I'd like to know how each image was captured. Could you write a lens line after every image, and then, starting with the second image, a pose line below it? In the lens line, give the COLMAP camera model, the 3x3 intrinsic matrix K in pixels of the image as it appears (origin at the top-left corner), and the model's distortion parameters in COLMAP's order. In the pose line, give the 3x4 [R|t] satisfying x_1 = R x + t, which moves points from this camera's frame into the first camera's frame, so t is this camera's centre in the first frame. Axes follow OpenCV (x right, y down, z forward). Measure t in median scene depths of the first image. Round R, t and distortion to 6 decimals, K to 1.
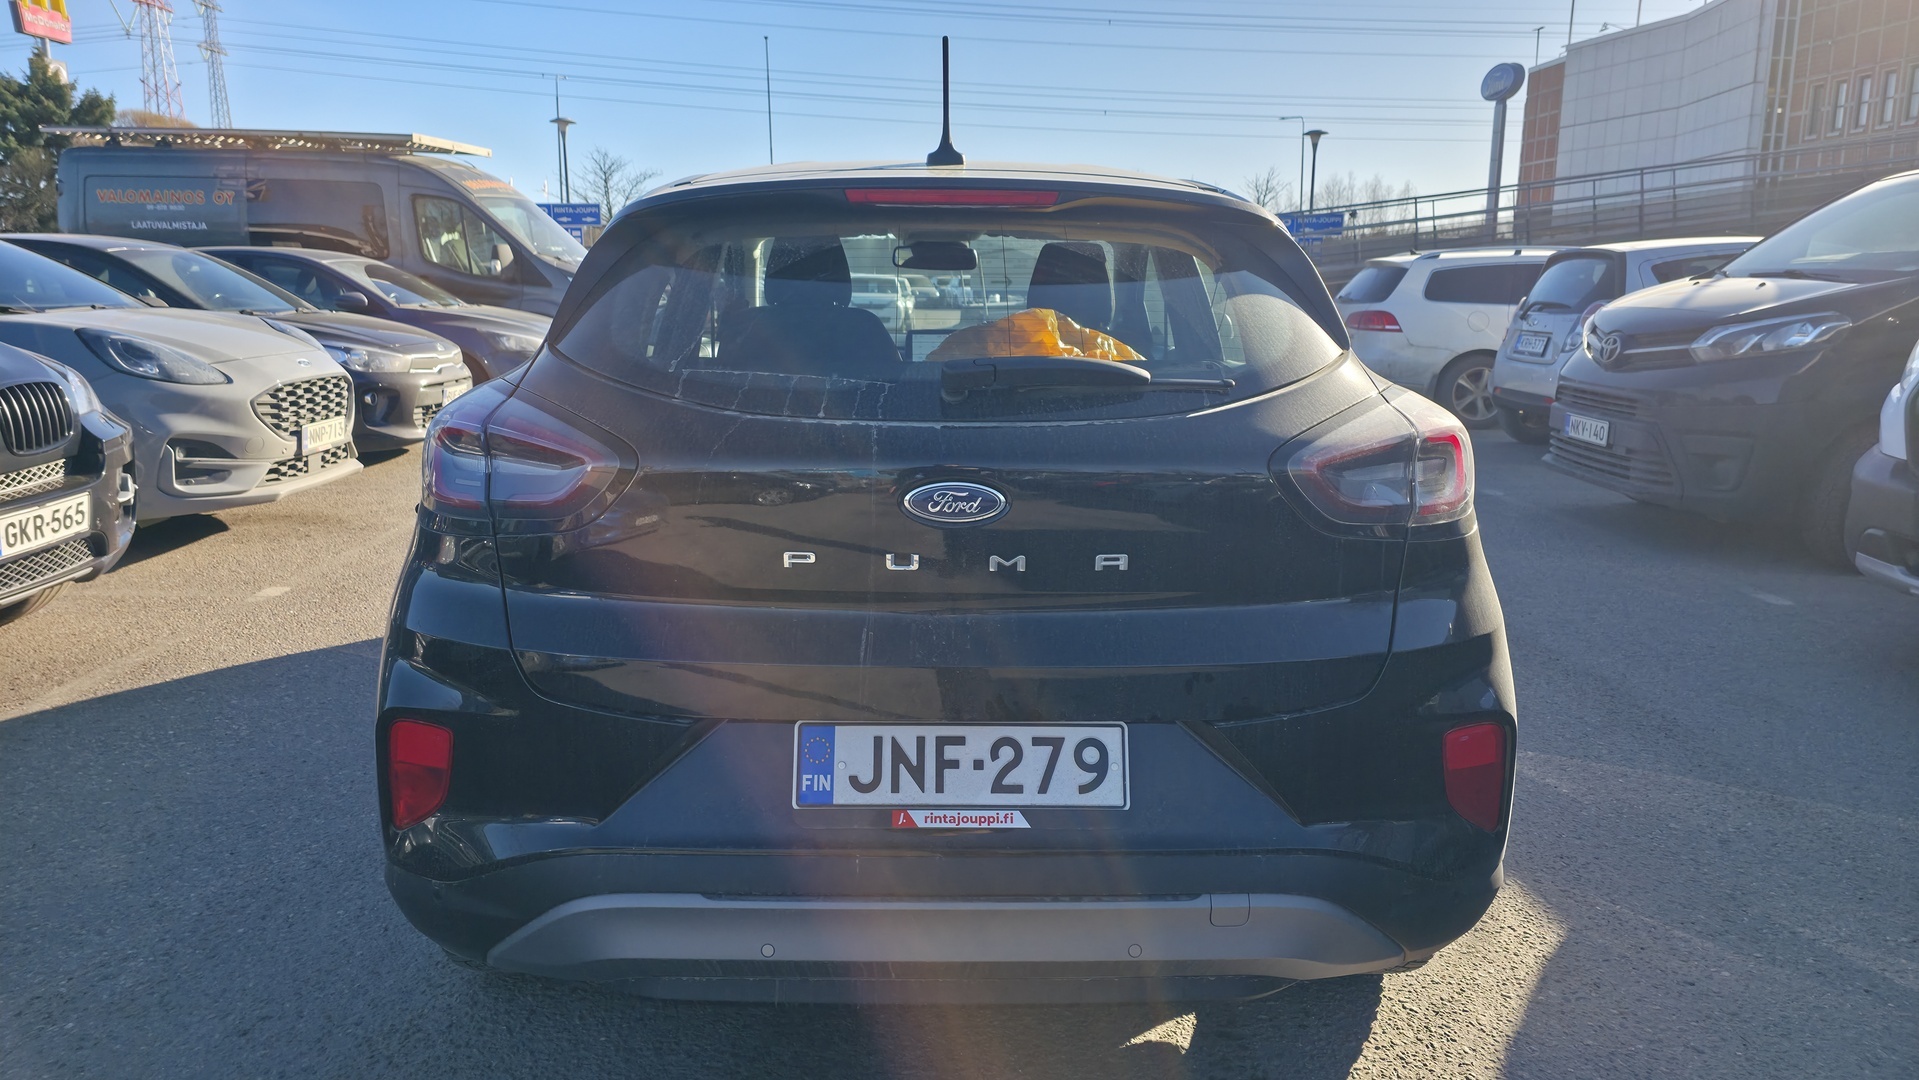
lens RADIAL K [[1285.6, 0, 959.5], [0, 1285.6, 540.0], [0, 0, 1]] dist [0.068901, -0.077460]
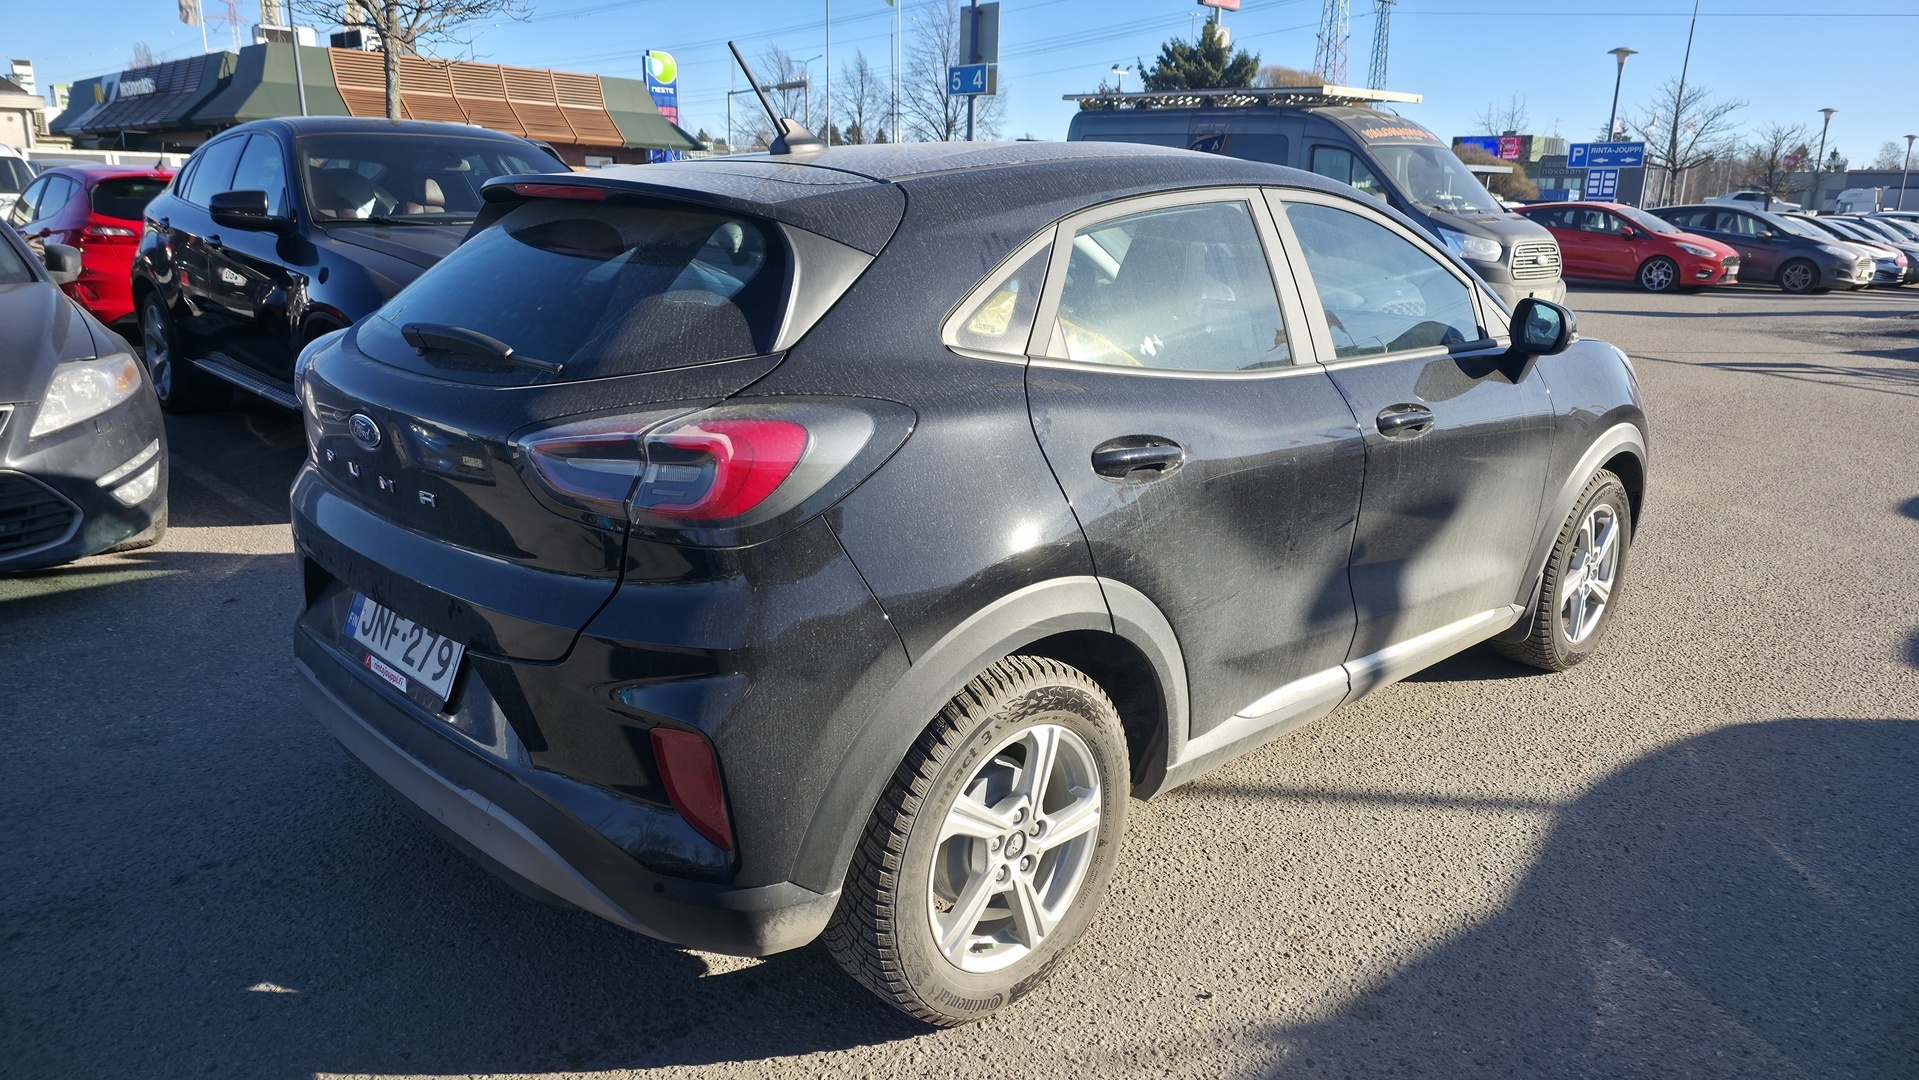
lens RADIAL K [[1285.6, 0, 959.5], [0, 1285.6, 540.0], [0, 0, 1]] dist [0.068901, -0.077460]
pose [[0.691989, 0.197180, -0.694458, 0.084618], [-0.166730, 0.979620, 0.112010, -0.010499], [0.702390, 0.038277, 0.710762, 0.030472]]
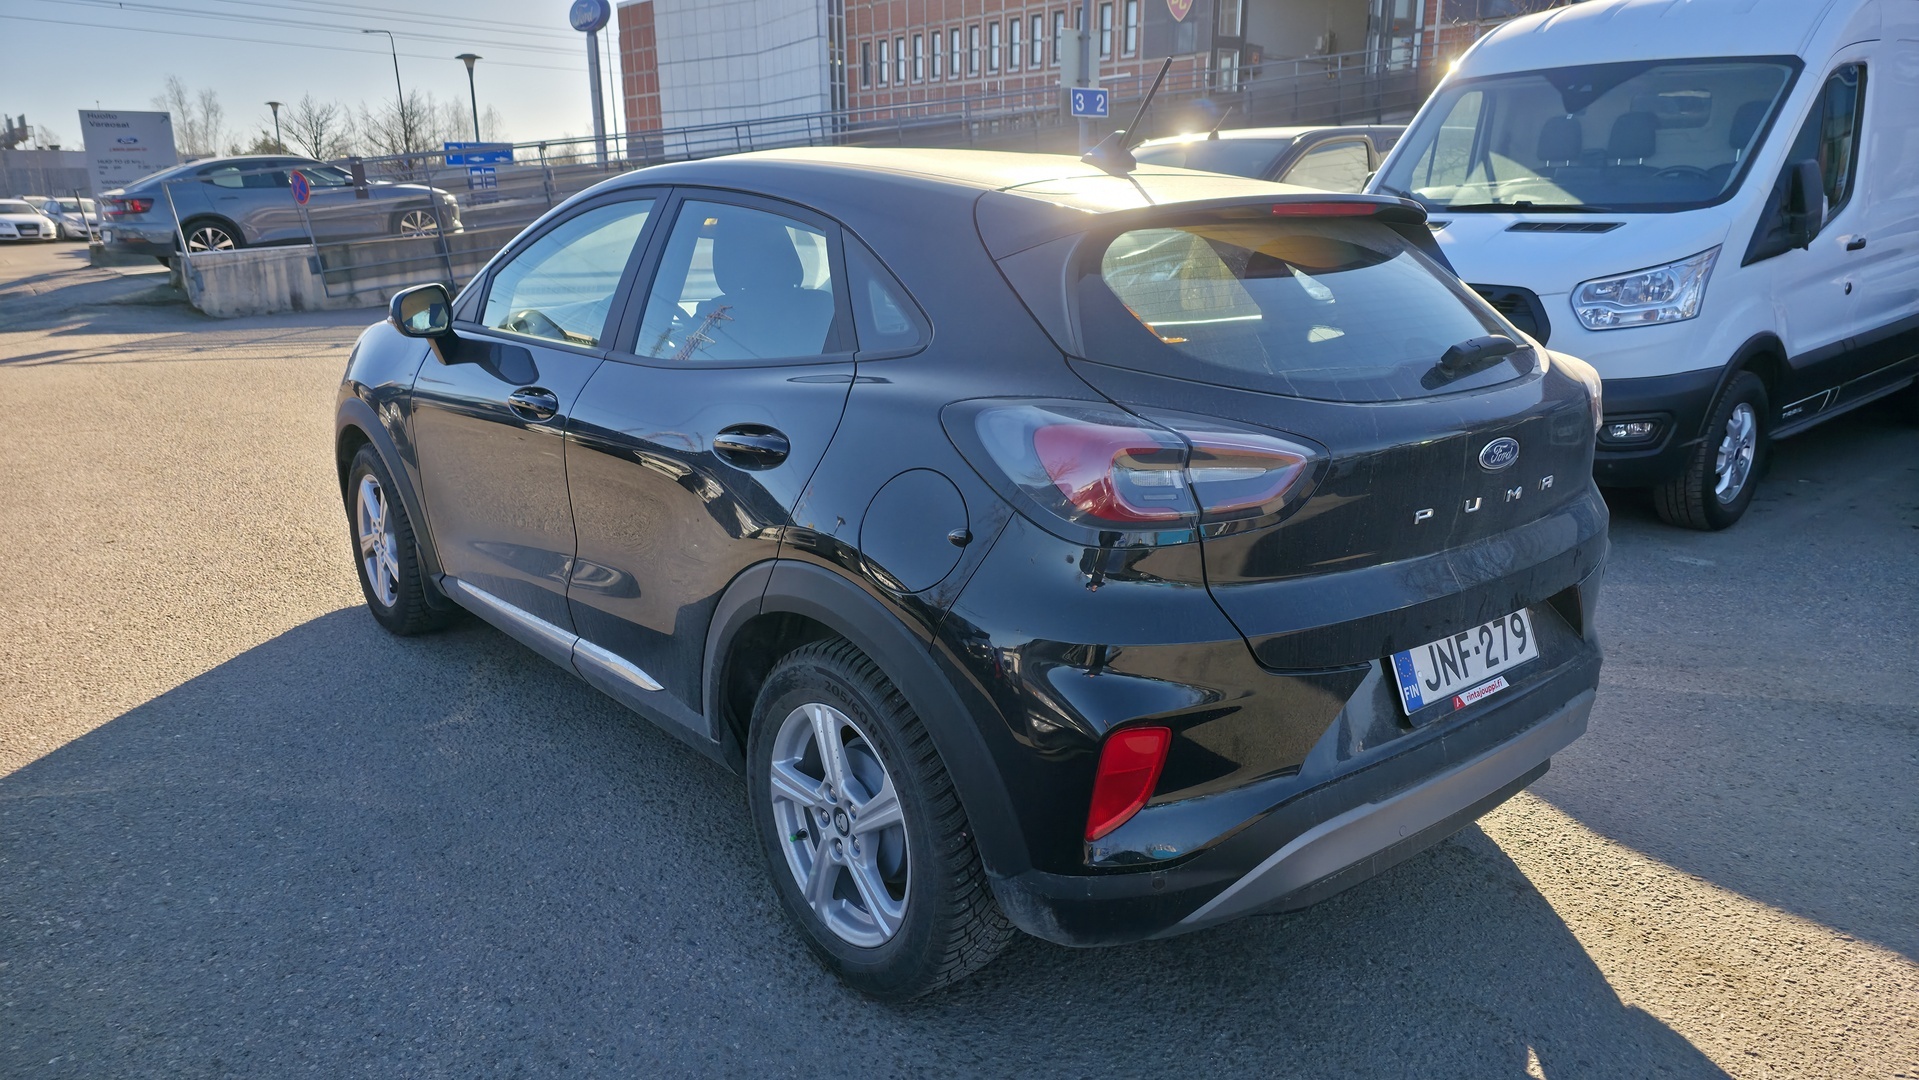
lens RADIAL K [[1285.6, 0, 959.5], [0, 1285.6, 540.0], [0, 0, 1]] dist [0.068901, -0.077460]
pose [[0.771269, -0.167755, 0.614006, -0.078651], [0.133277, 0.985824, 0.101928, -0.009438], [-0.622400, 0.003219, 0.782693, 0.018993]]
